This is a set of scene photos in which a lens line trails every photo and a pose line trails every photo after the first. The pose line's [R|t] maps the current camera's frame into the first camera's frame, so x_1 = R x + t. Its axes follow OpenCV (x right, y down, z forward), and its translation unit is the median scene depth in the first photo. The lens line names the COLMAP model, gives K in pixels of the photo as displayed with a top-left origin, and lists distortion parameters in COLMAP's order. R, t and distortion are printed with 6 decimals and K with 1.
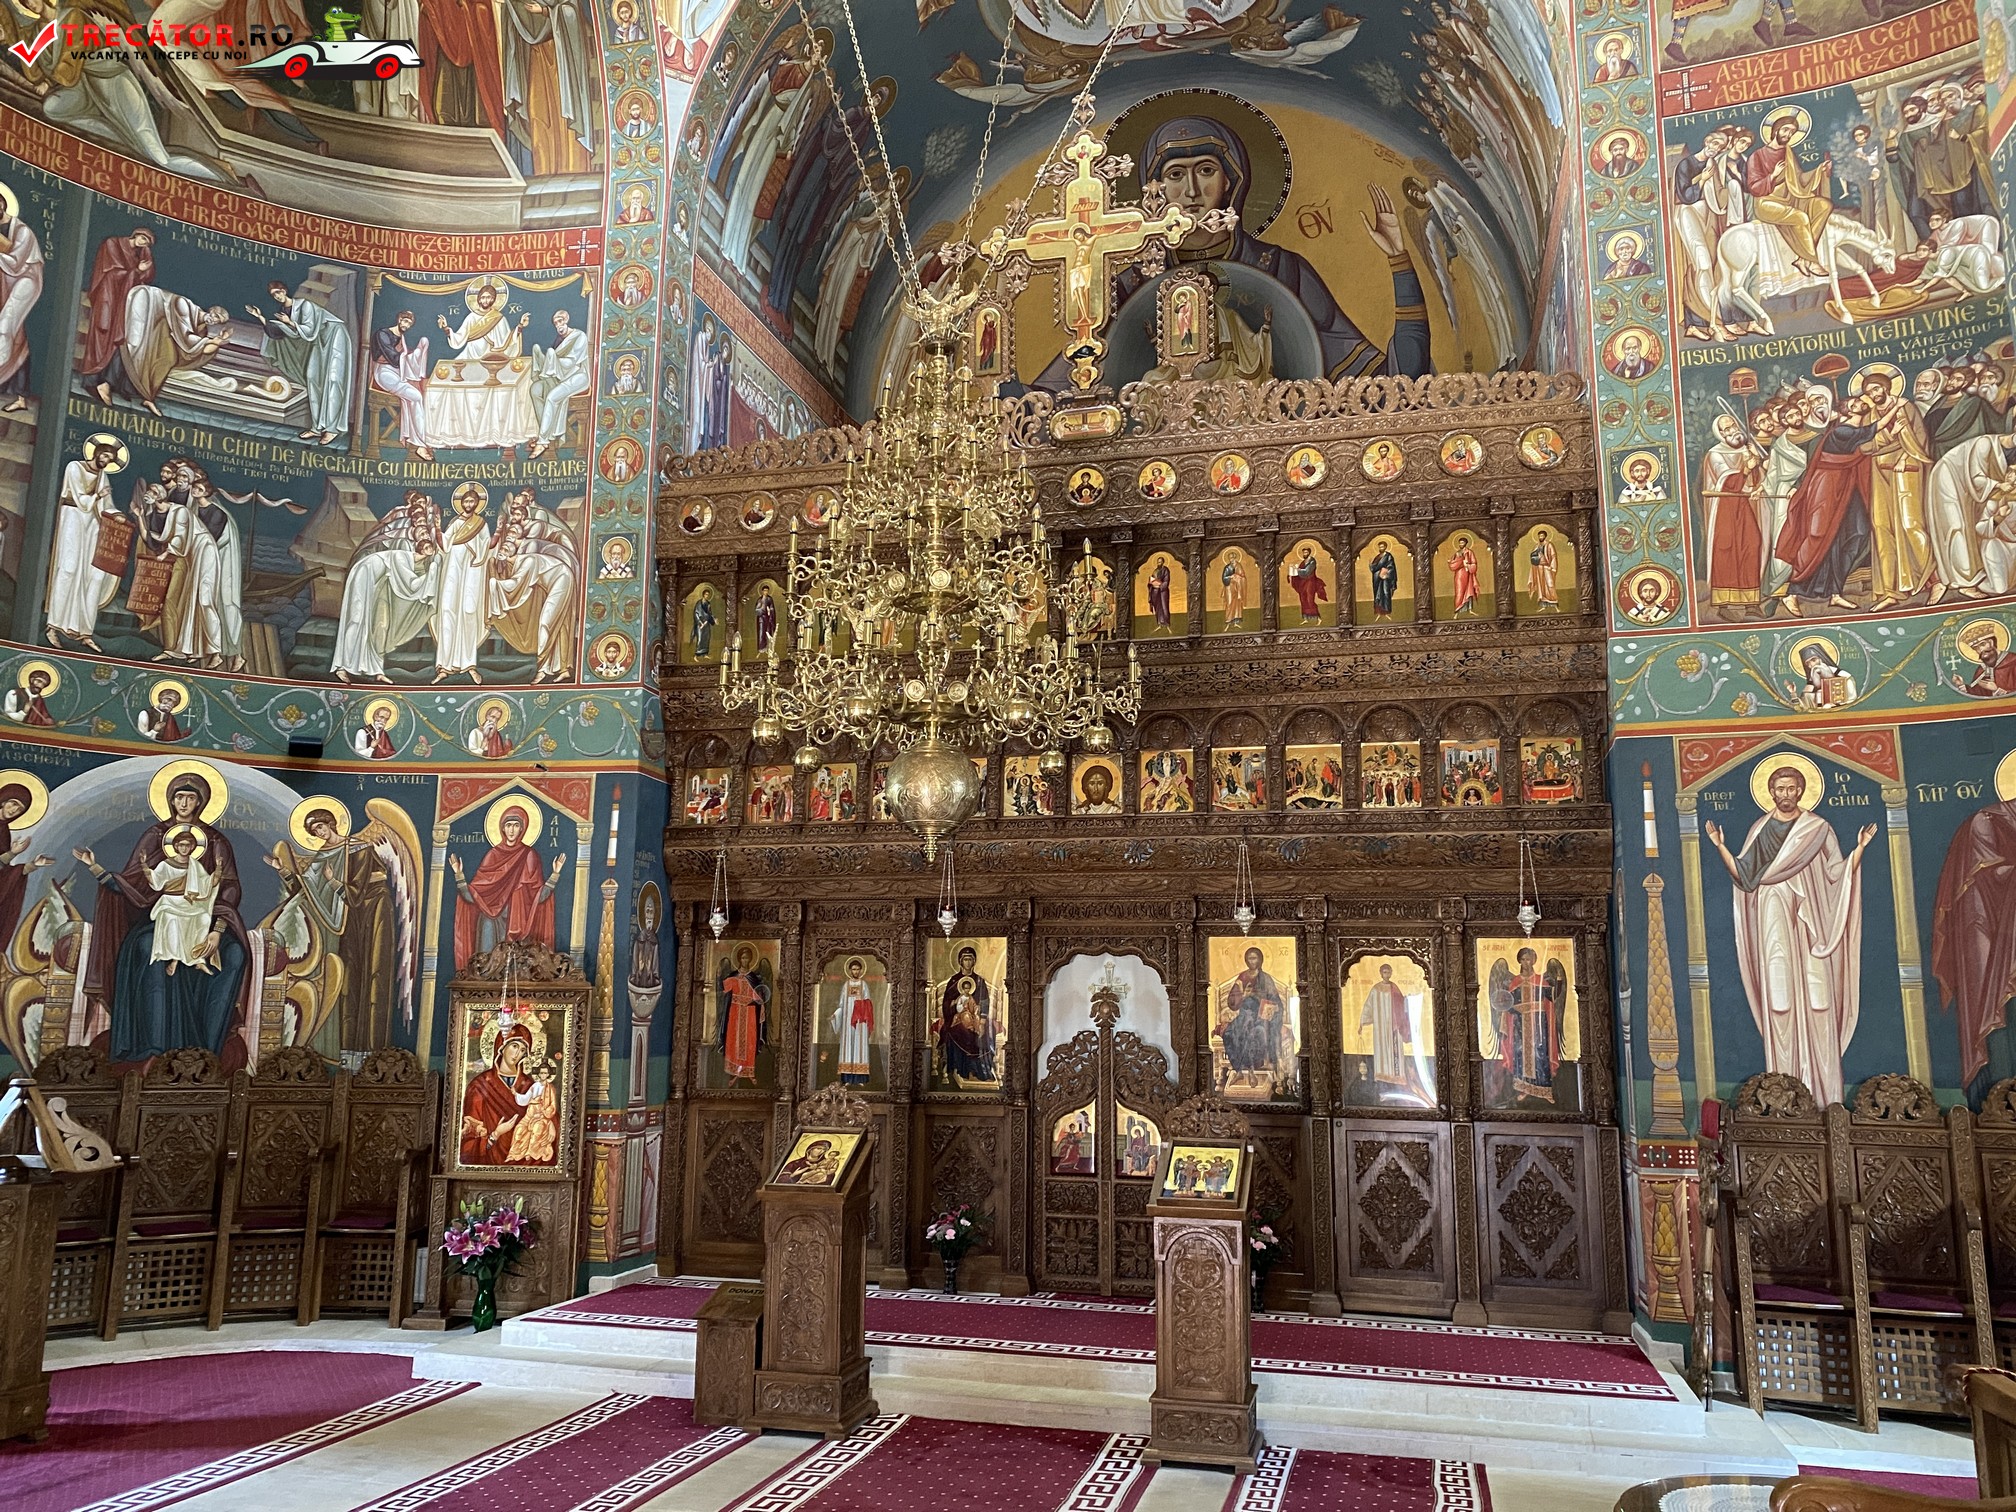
lens RADIAL K [[1505.1, 0, 1011.6], [0, 1505.1, 763.2], [0, 0, 1]] dist [-0.015174, 0.000603]
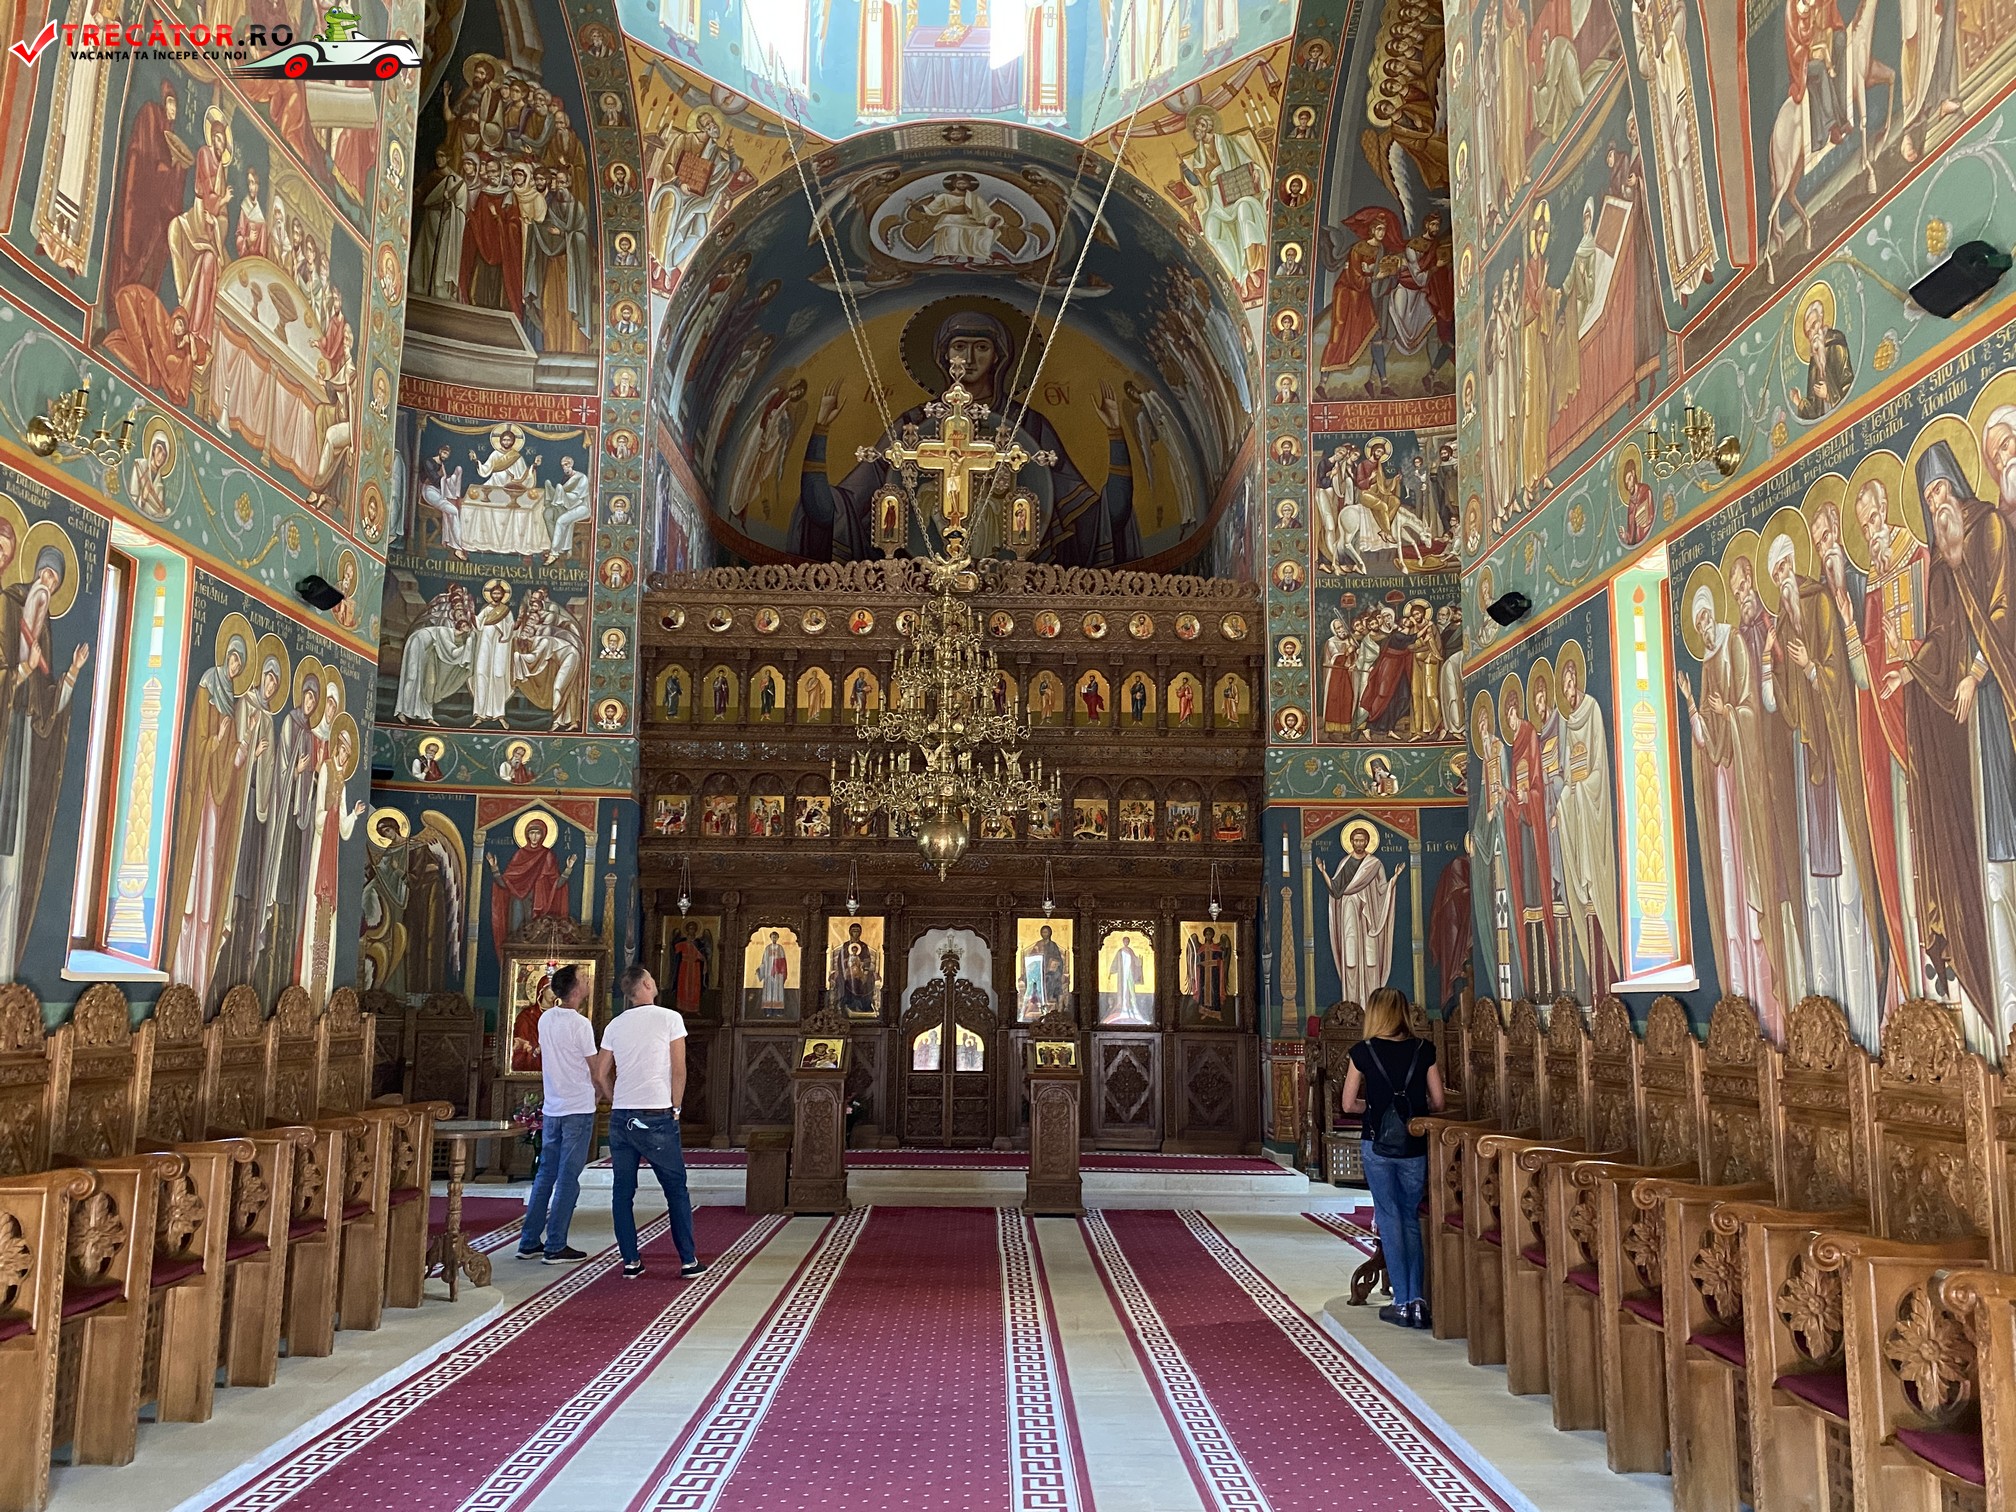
lens RADIAL K [[1505.1, 0, 1011.6], [0, 1505.1, 763.2], [0, 0, 1]] dist [-0.015174, 0.000603]
pose [[0.961145, 0.038678, 0.273322, -0.314992], [-0.046687, 0.998648, 0.022858, -0.082708], [-0.272069, -0.034730, 0.961651, -0.507137]]
